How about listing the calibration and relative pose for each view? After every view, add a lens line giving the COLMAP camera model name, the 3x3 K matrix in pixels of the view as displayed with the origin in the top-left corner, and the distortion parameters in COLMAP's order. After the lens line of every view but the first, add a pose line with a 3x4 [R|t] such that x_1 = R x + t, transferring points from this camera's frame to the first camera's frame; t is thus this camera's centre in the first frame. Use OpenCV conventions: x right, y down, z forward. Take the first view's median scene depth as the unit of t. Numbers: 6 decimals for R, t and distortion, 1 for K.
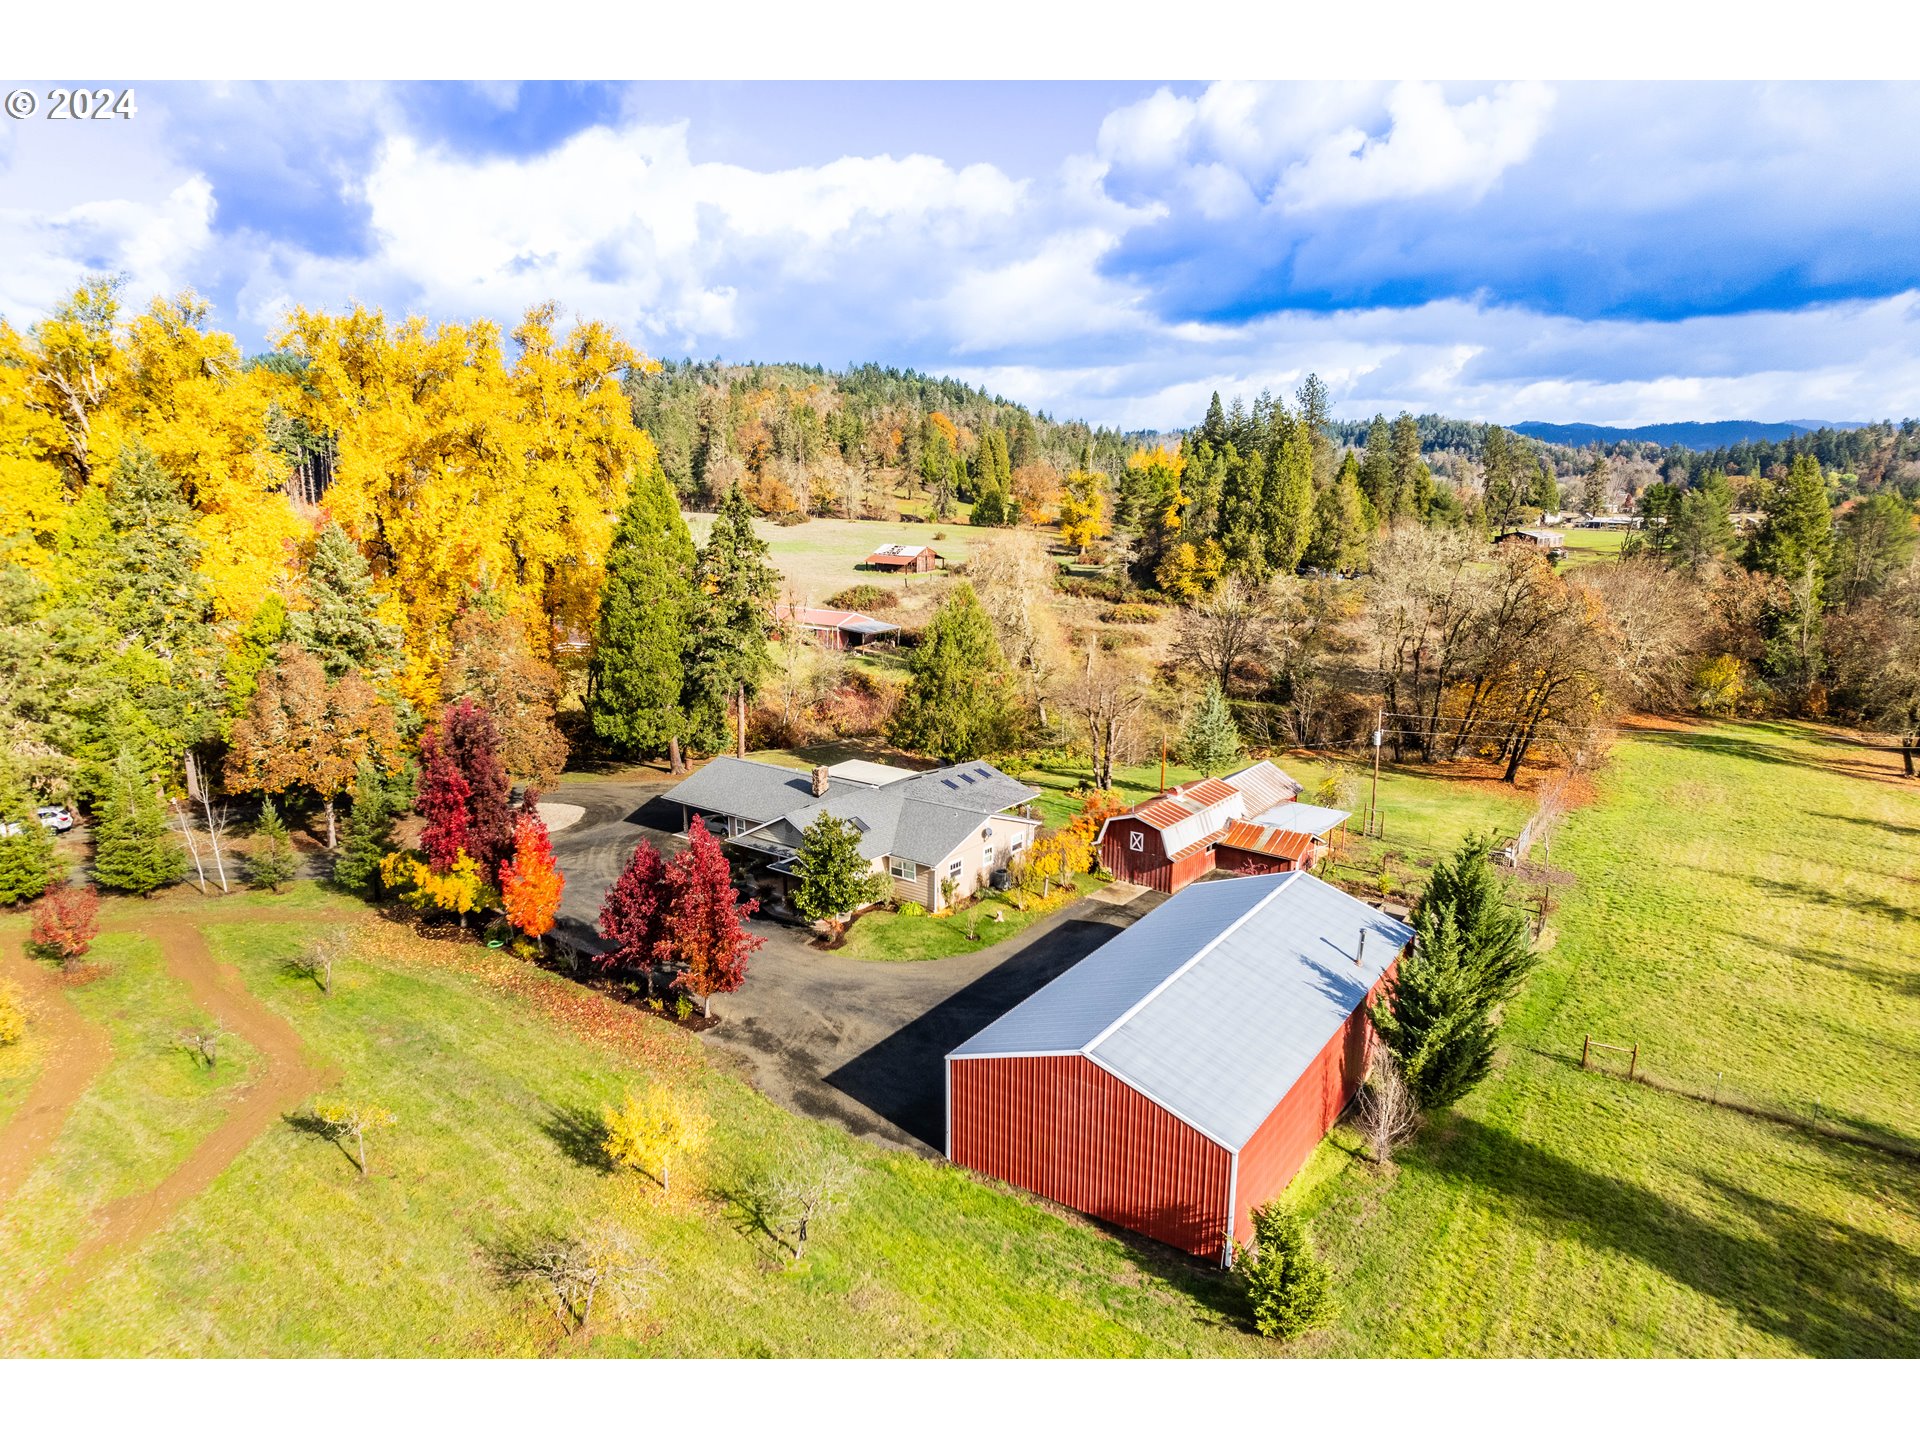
lens RADIAL K [[1228.5, 0, 960.0], [0, 1228.5, 720.0], [0, 0, 1]] dist [-0.060661, 0.072969]
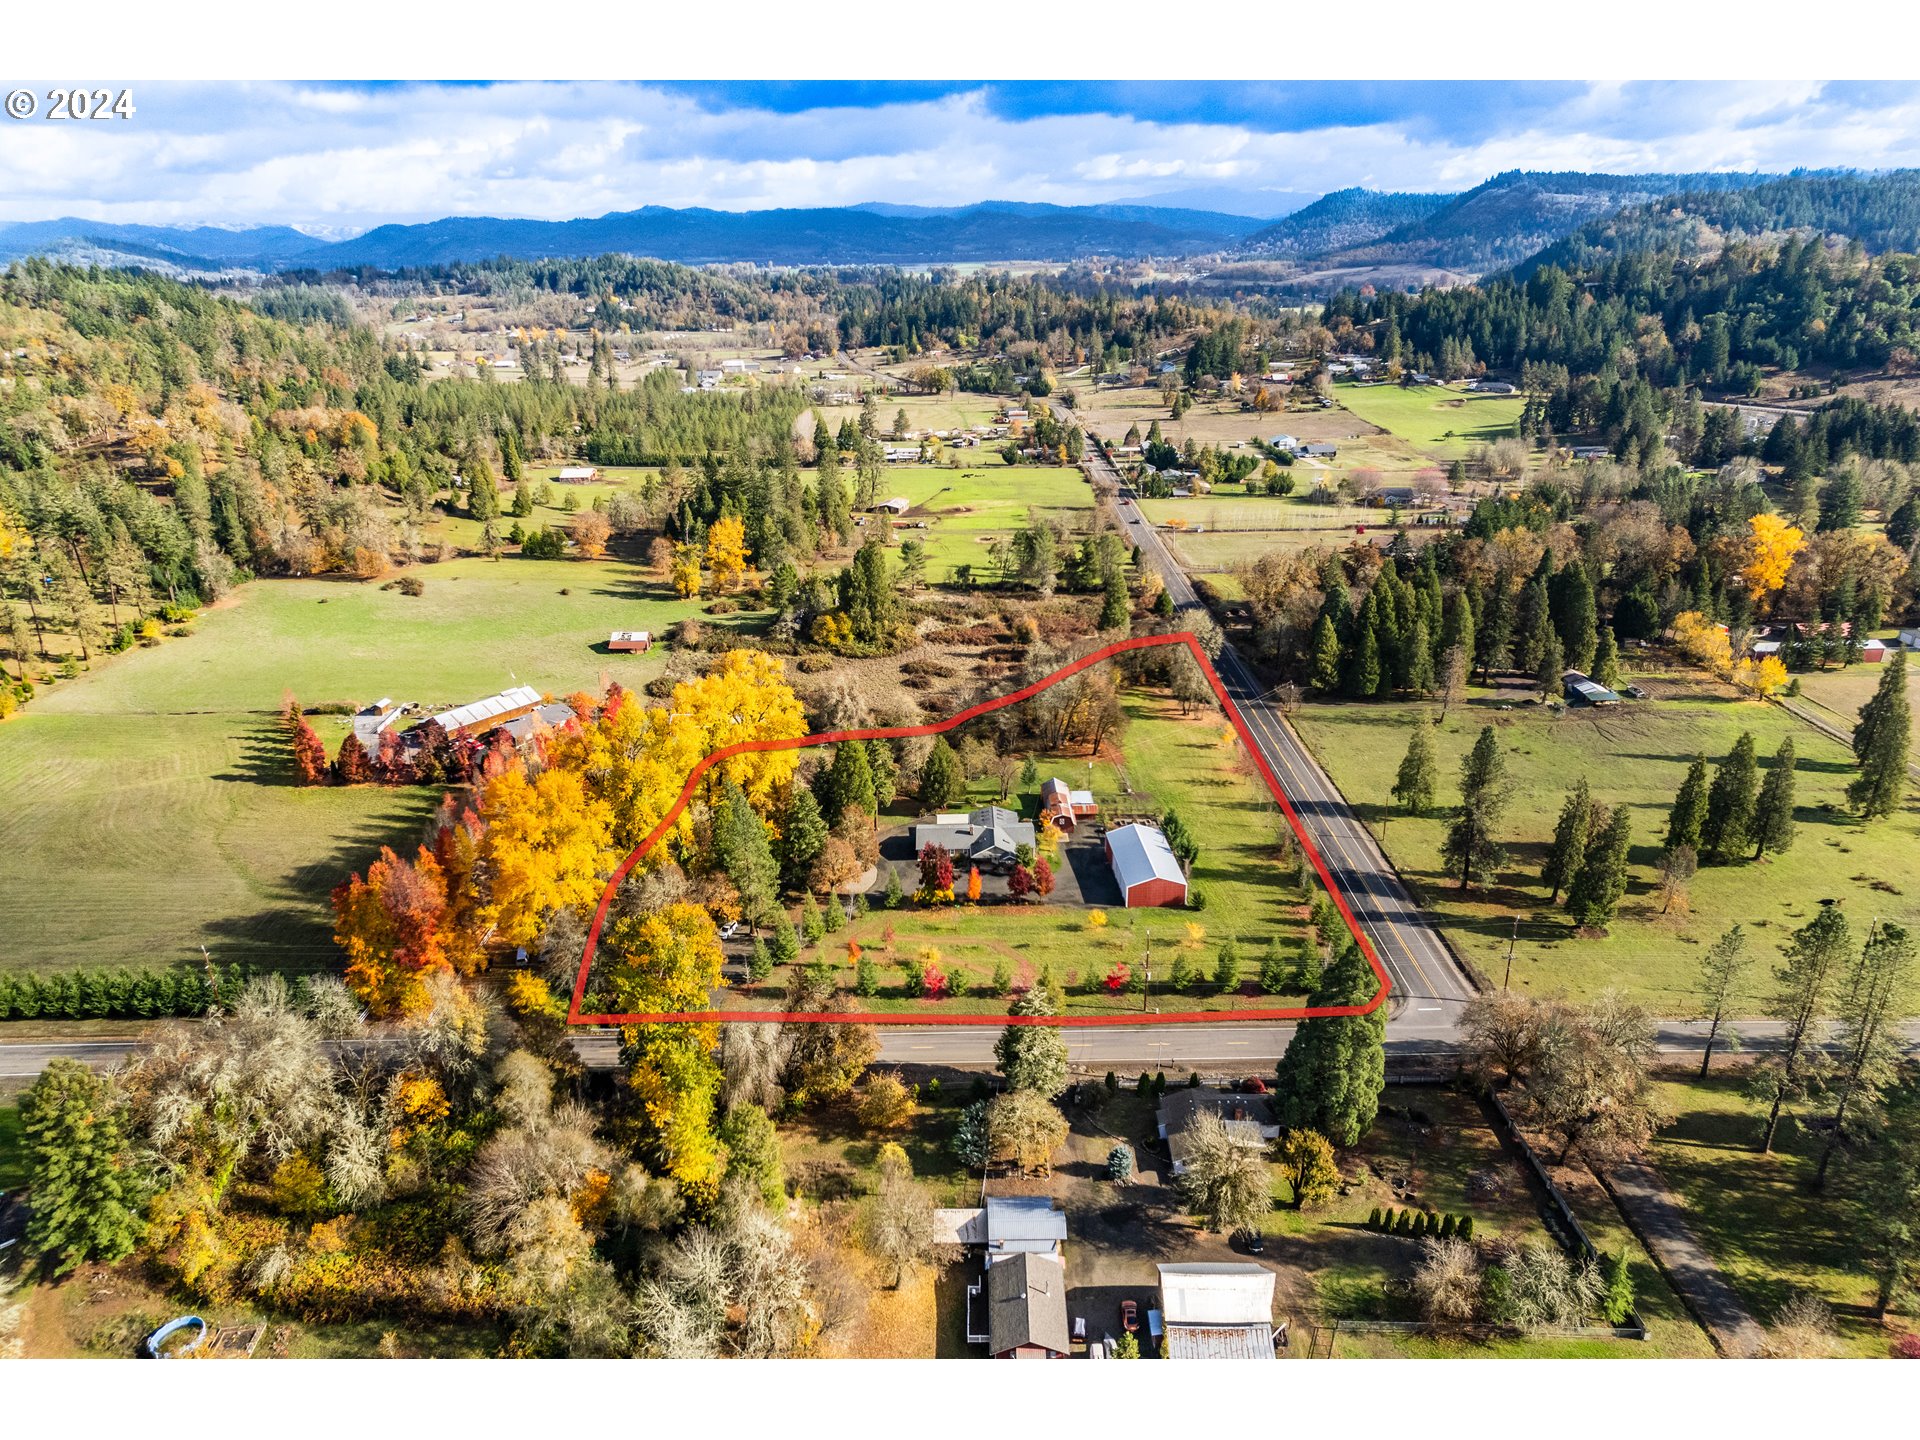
lens RADIAL K [[1240.3, 0, 975.7], [0, 1240.3, 688.5], [0, 0, 1]] dist [-0.062455, 0.083665]
pose [[0.786349, -0.221155, 0.576841, -1.948223], [0.144749, 0.973693, 0.175982, -0.900588], [-0.600585, -0.054886, 0.797675, -1.578615]]
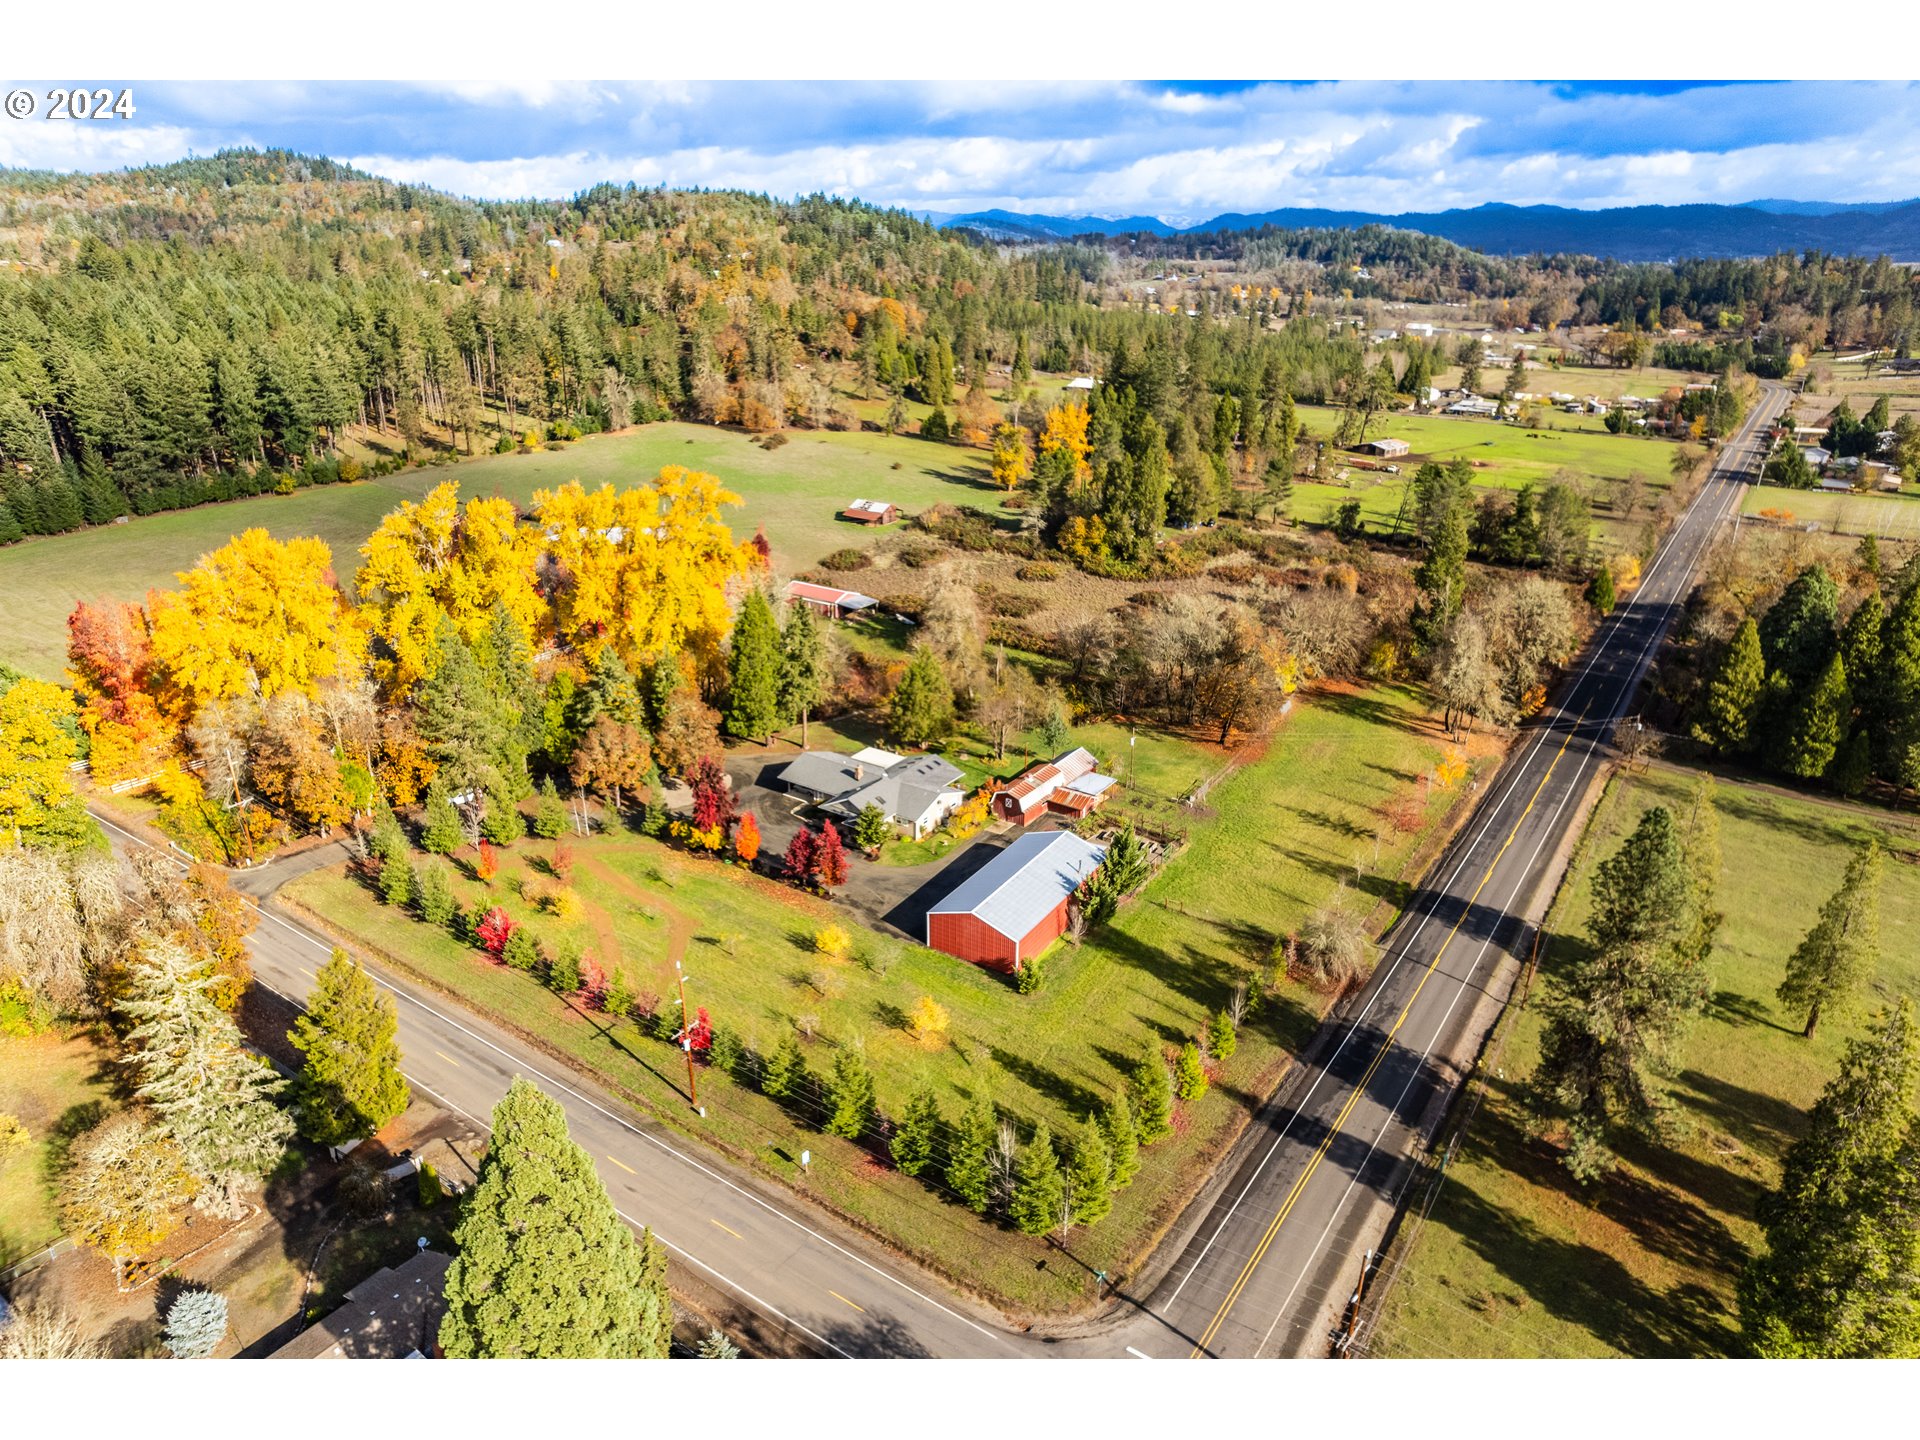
lens RADIAL K [[1240.3, 0, 975.7], [0, 1240.3, 688.5], [0, 0, 1]] dist [-0.062455, 0.083665]
pose [[0.998453, -0.011783, 0.054340, -0.030364], [0.004203, 0.990487, 0.137539, -0.400717], [-0.055444, -0.137098, 0.989005, -1.127598]]
